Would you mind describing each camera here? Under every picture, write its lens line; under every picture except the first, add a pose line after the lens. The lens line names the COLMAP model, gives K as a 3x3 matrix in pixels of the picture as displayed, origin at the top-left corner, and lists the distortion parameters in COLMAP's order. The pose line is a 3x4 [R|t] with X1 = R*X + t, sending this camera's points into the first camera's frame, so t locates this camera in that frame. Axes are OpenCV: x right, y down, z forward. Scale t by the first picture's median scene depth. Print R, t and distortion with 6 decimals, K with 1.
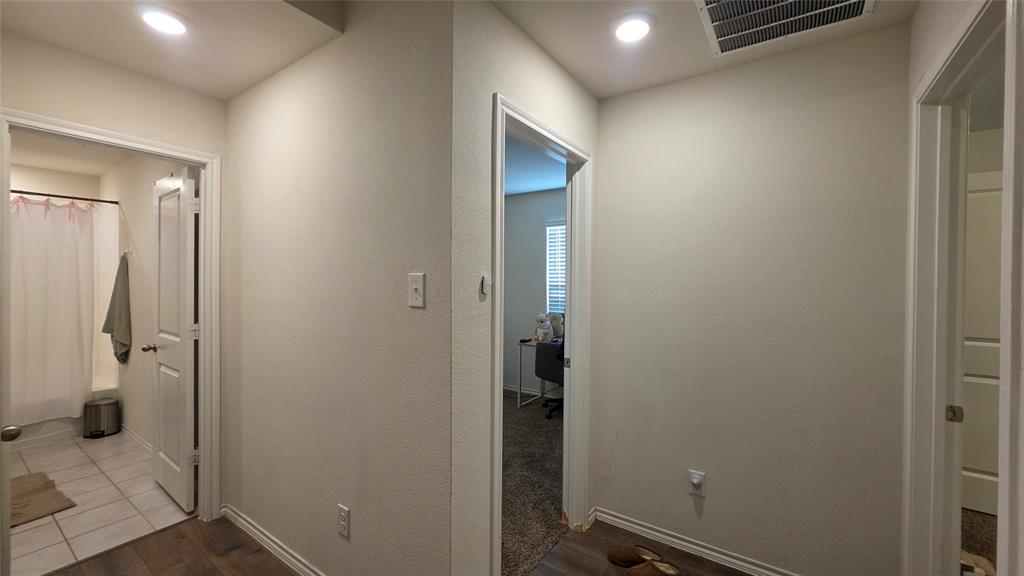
lens RADIAL K [[412.1, 0, 517.8], [0, 412.1, 284.3], [0, 0, 1]] dist [-0.002006, -0.000376]
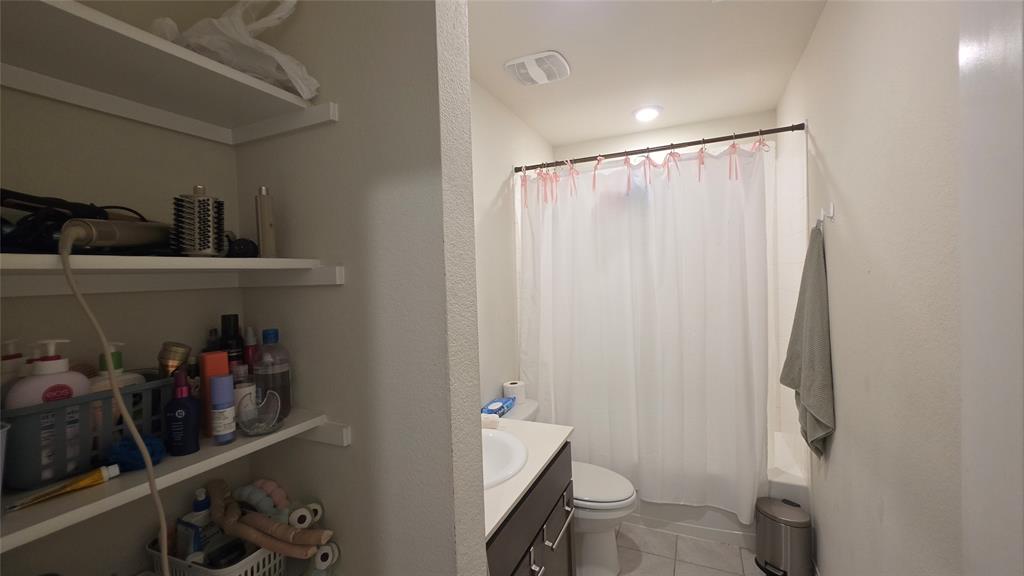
lens RADIAL K [[412.1, 0, 513.8], [0, 412.1, 289.5], [0, 0, 1]] dist [-0.002006, -0.000376]
pose [[0.183830, 0.012027, -0.982884, -0.689755], [0.027029, 0.999485, 0.017285, -0.019459], [0.982586, -0.029744, 0.183411, 0.705990]]
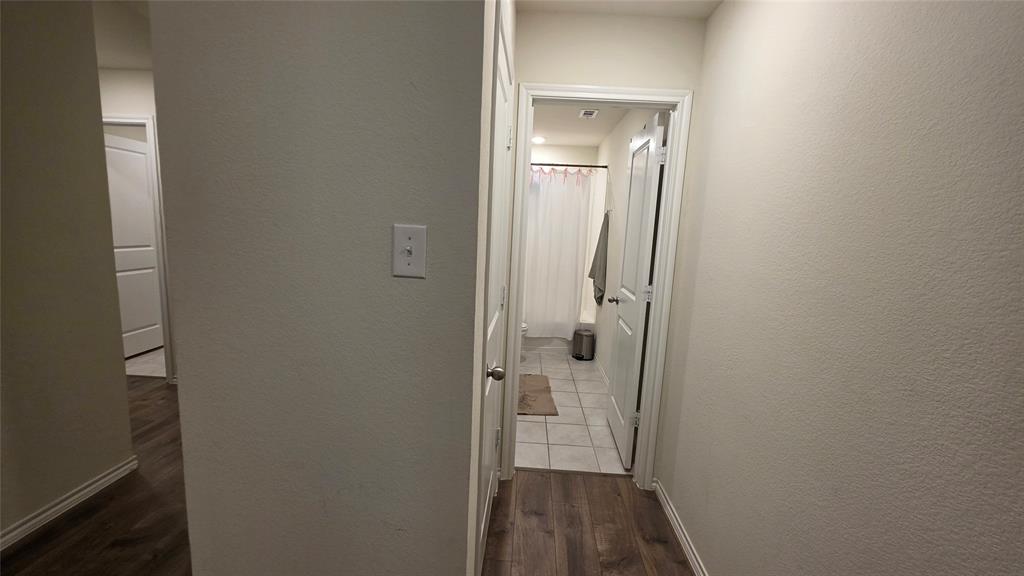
lens RADIAL K [[412.1, 0, 520.7], [0, 412.1, 288.0], [0, 0, 1]] dist [-0.002006, -0.000376]
pose [[0.552449, 0.143418, -0.821116, -0.139130], [-0.051920, 0.989095, 0.137826, -0.010953], [0.831928, -0.033509, 0.553870, 0.189020]]
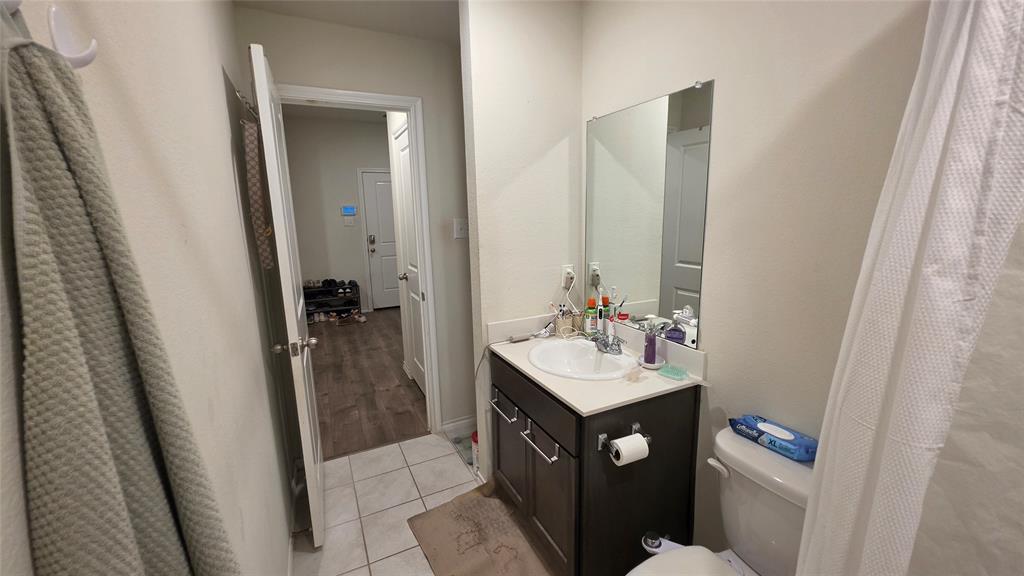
lens RADIAL K [[412.1, 0, 514.4], [0, 412.1, 286.1], [0, 0, 1]] dist [-0.002006, -0.000376]
pose [[-0.876965, -0.079370, 0.473954, -1.368070], [0.016588, 0.980679, 0.194921, -0.050348], [-0.480267, 0.178800, -0.858705, 1.285715]]
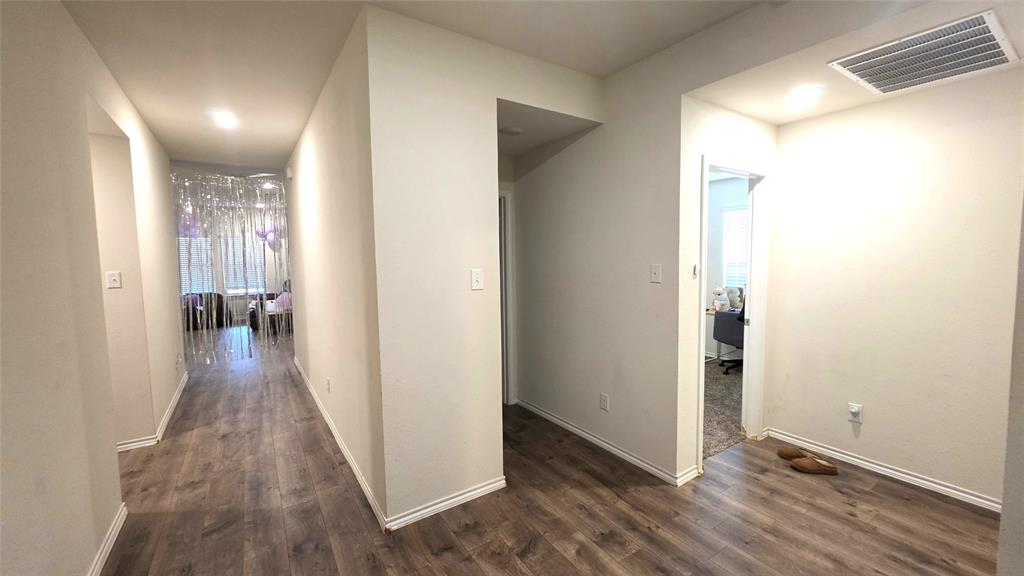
lens RADIAL K [[412.1, 0, 519.5], [0, 412.1, 290.7], [0, 0, 1]] dist [-0.002006, -0.000376]
pose [[0.933086, 0.002535, -0.359644, -0.077958], [0.024777, 0.997146, 0.071312, -0.026557], [0.358798, -0.075451, 0.930361, -0.451721]]
